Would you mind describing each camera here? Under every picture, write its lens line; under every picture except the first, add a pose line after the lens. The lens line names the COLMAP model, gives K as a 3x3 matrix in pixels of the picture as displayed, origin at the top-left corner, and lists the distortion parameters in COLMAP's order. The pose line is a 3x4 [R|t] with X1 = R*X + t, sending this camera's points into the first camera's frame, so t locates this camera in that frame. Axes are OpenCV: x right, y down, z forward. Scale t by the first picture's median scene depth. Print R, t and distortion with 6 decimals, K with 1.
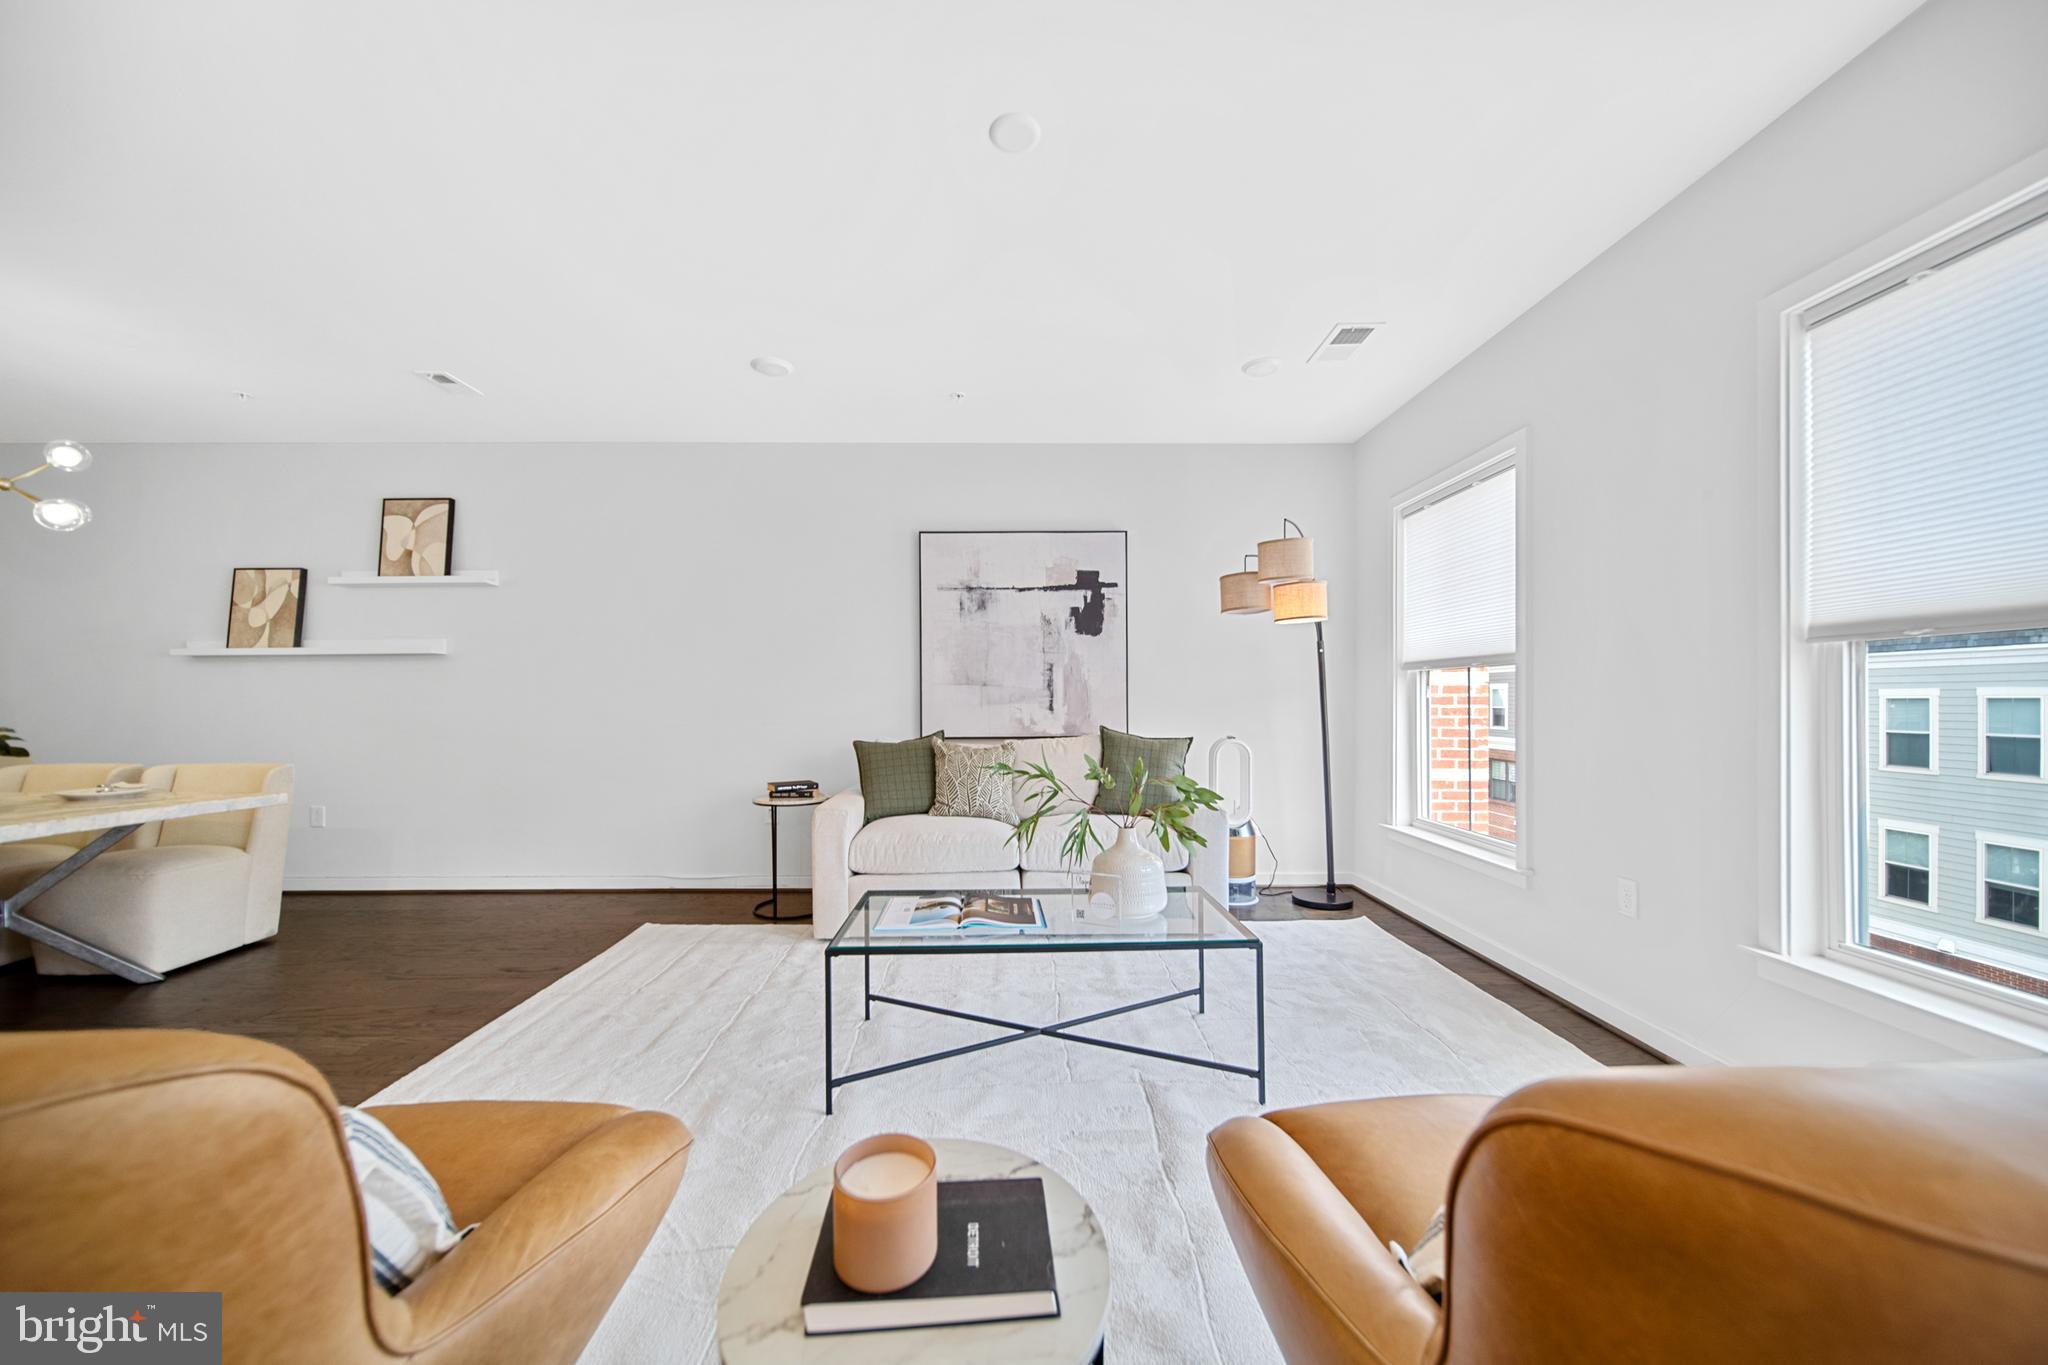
lens RADIAL K [[725.3, 0, 1020.6], [0, 725.3, 699.6], [0, 0, 1]] dist [0.001272, -0.001546]
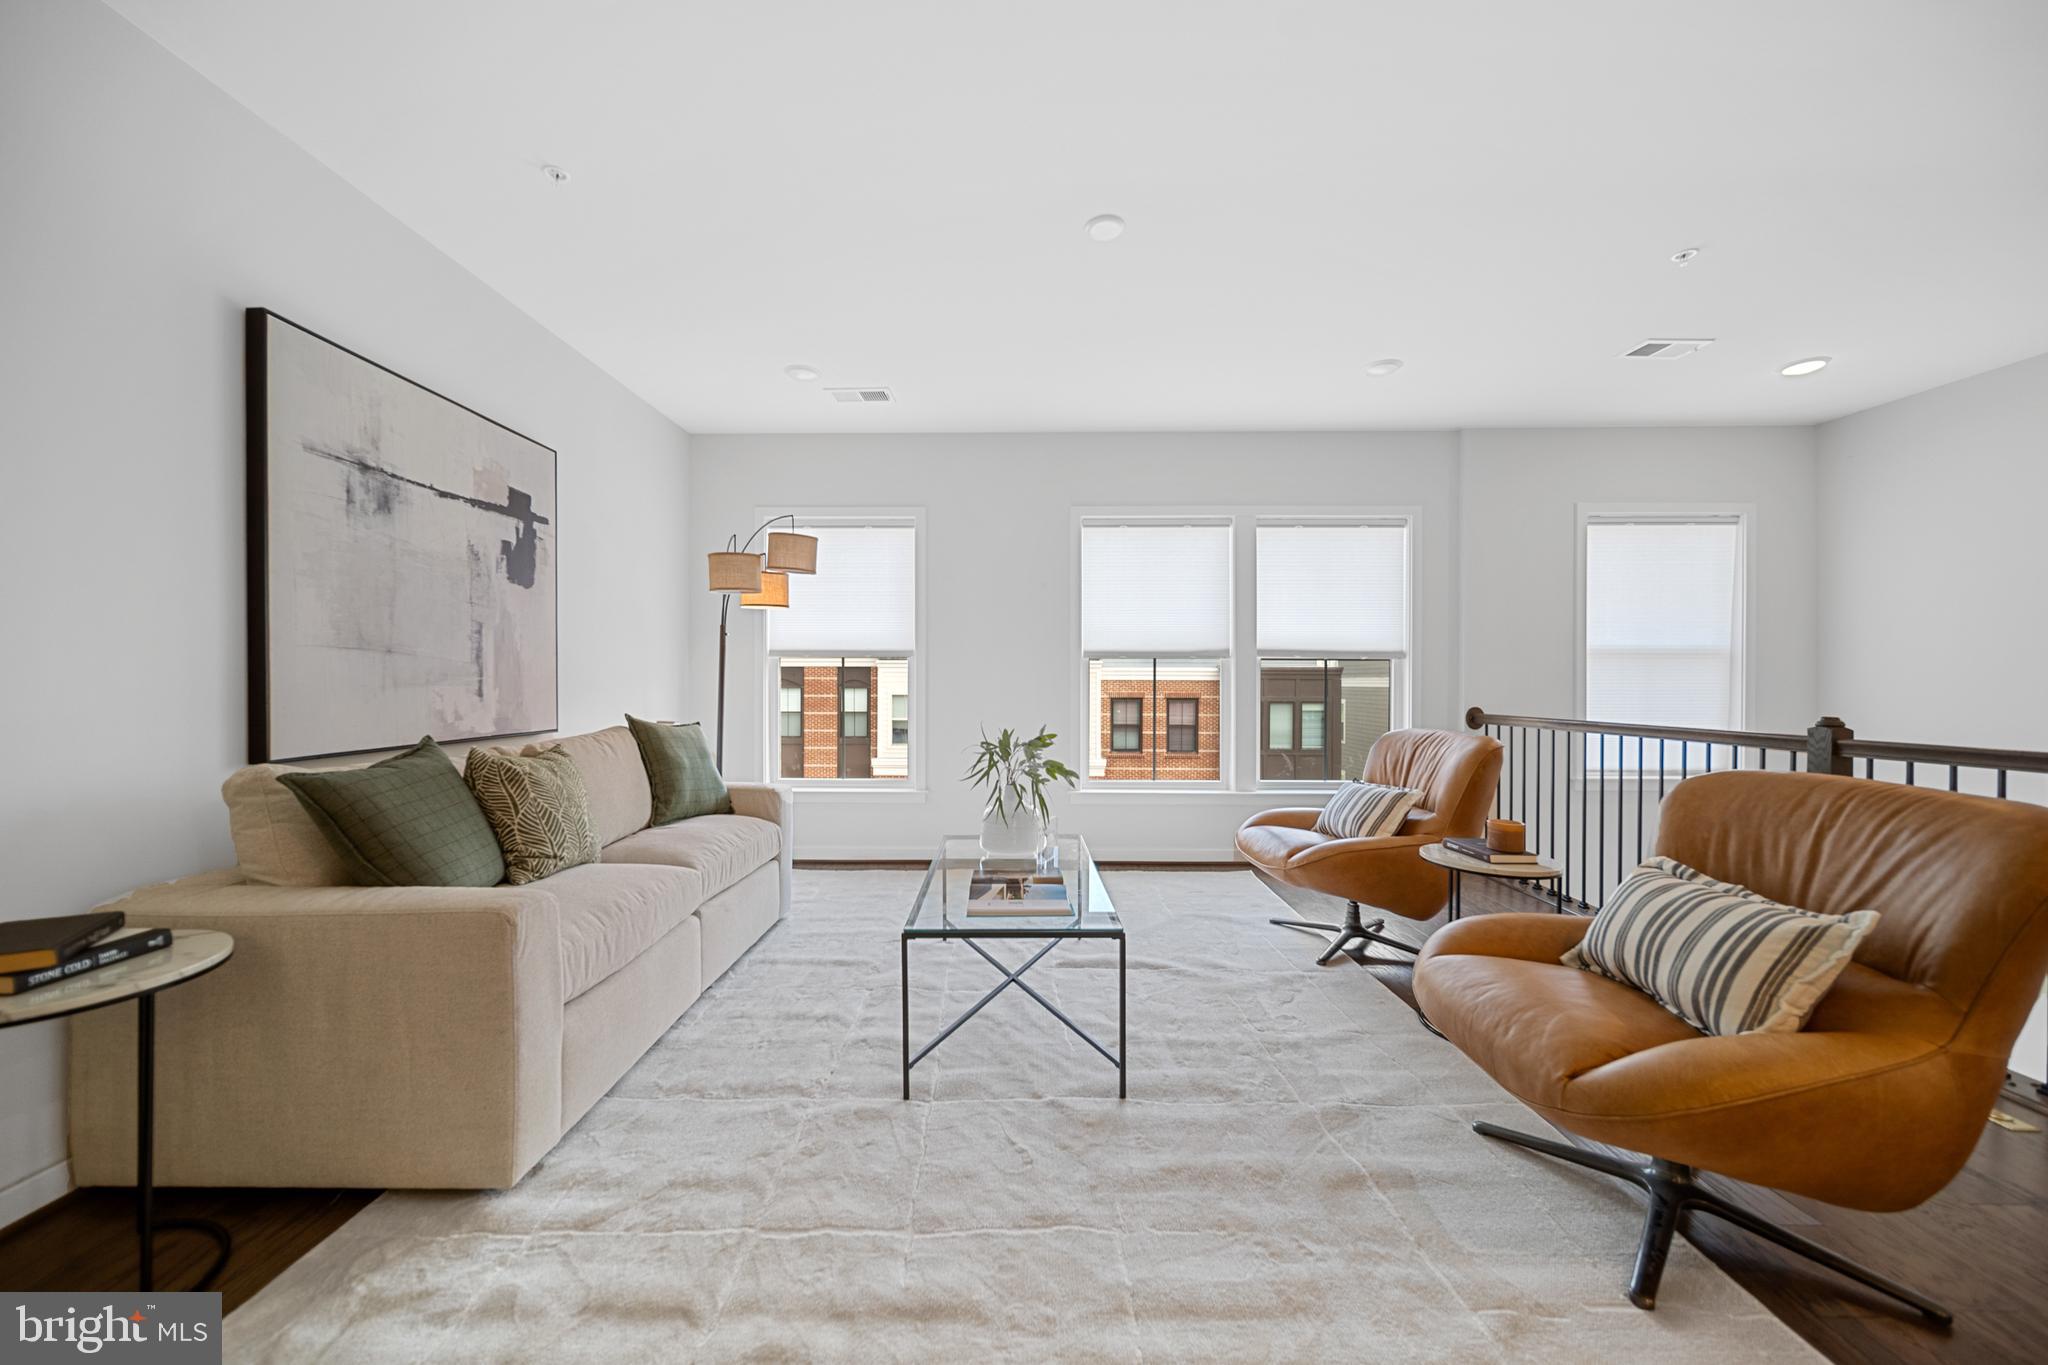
lens RADIAL K [[725.3, 0, 1010.4], [0, 725.3, 684.1], [0, 0, 1]] dist [0.001272, -0.001546]
pose [[0.024222, -0.000583, 0.999706, -0.581783], [-0.001733, 0.999998, 0.000625, 0.002924], [-0.999705, -0.001747, 0.024221, 0.521339]]
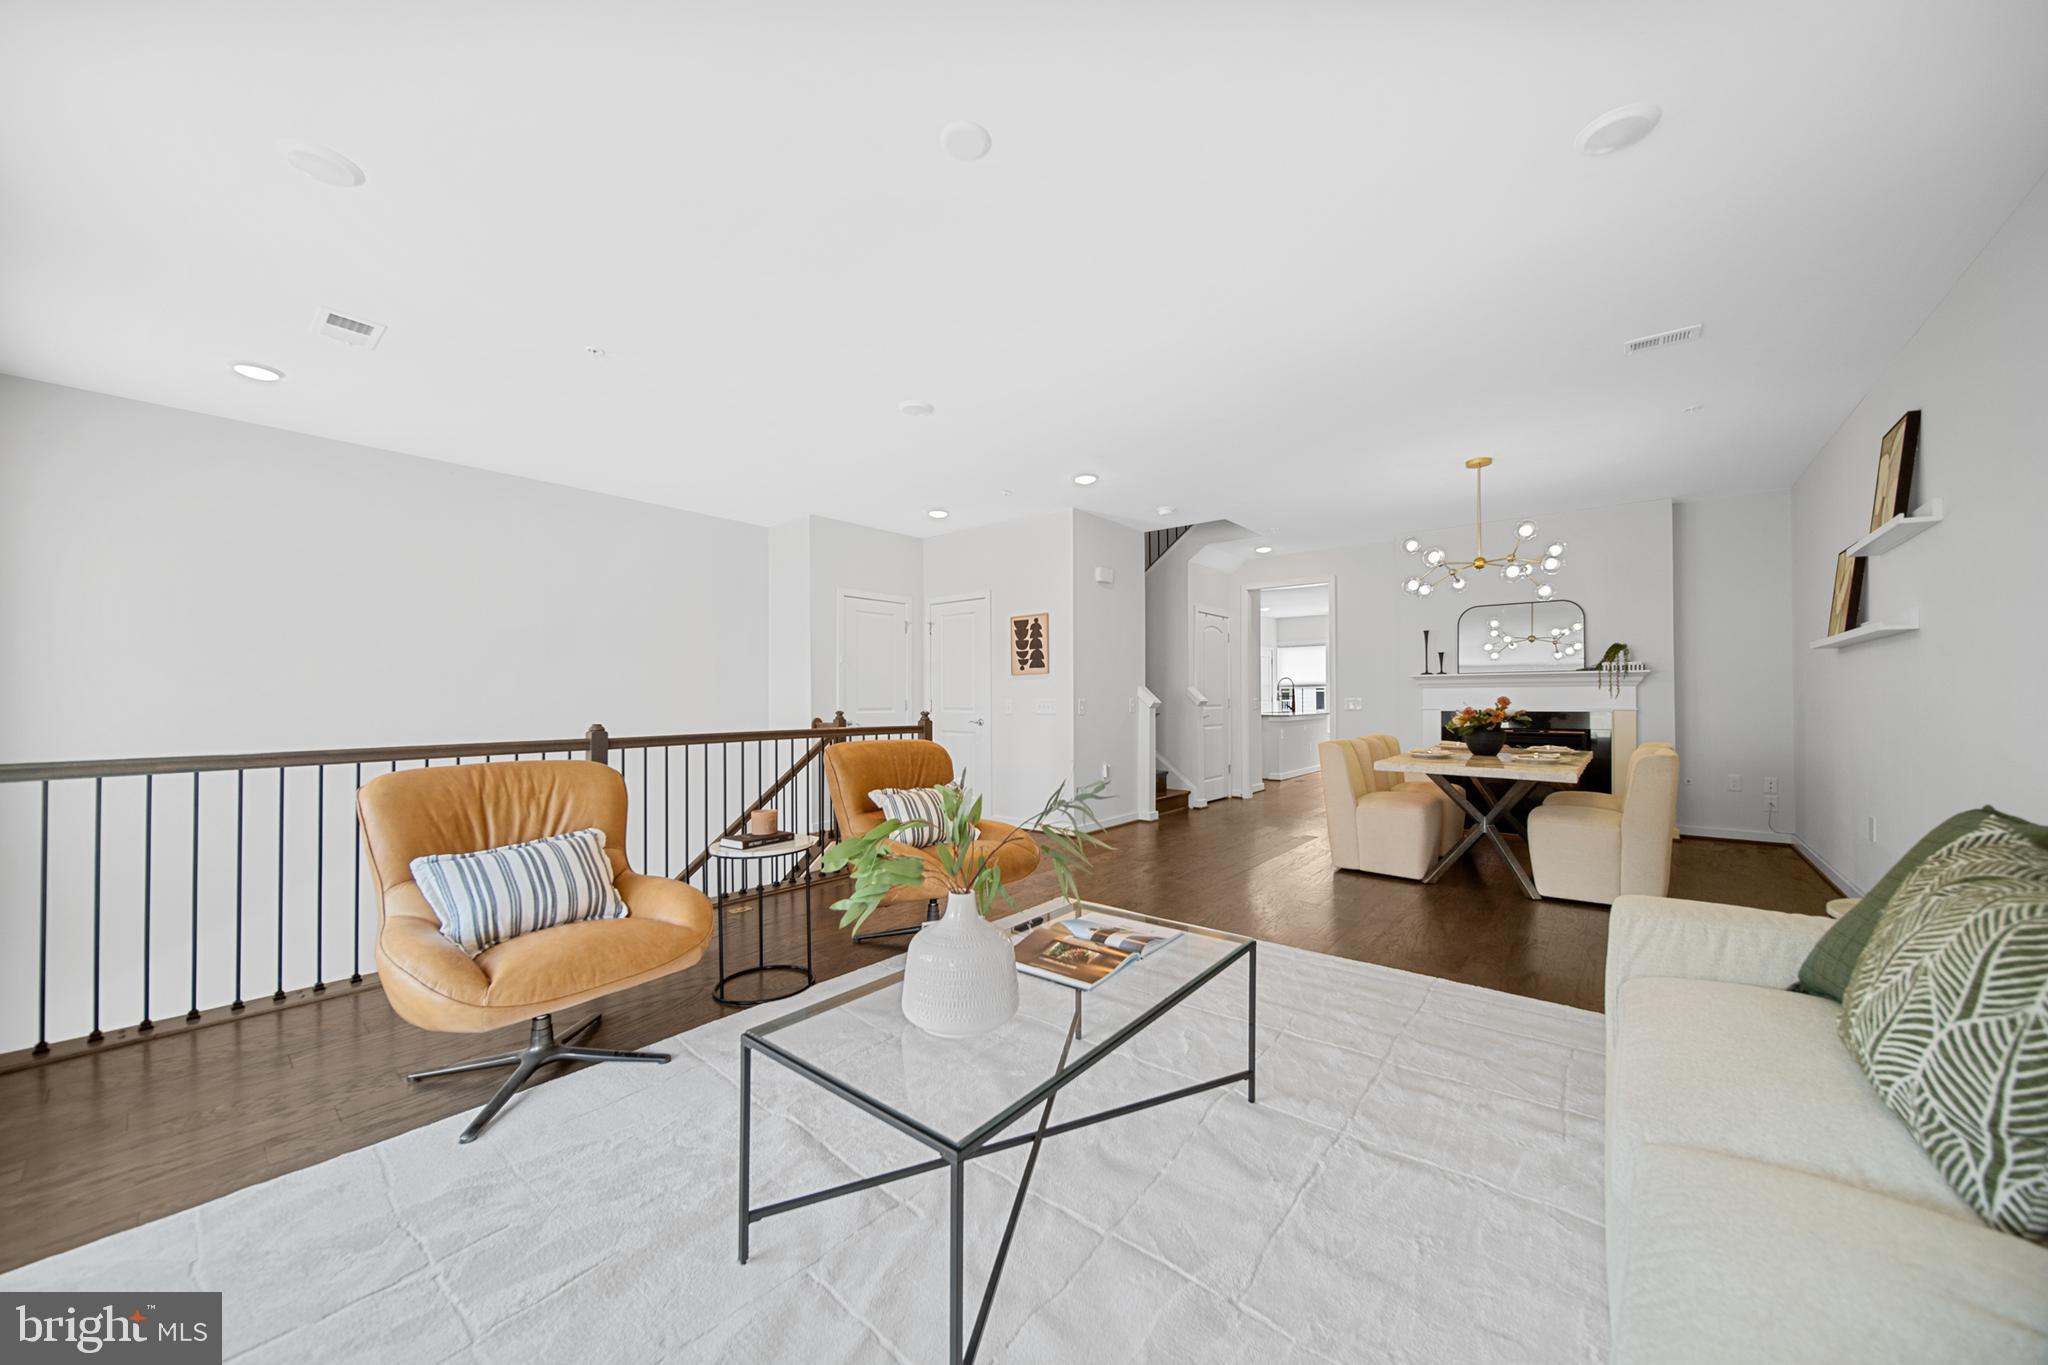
lens RADIAL K [[725.3, 0, 1017.6], [0, 725.3, 691.0], [0, 0, 1]] dist [0.001272, -0.001546]
pose [[-0.652760, -0.000209, -0.757565, 0.330846], [0.007208, 0.999953, -0.006487, -0.001364], [0.757531, -0.009695, -0.652728, 0.790387]]
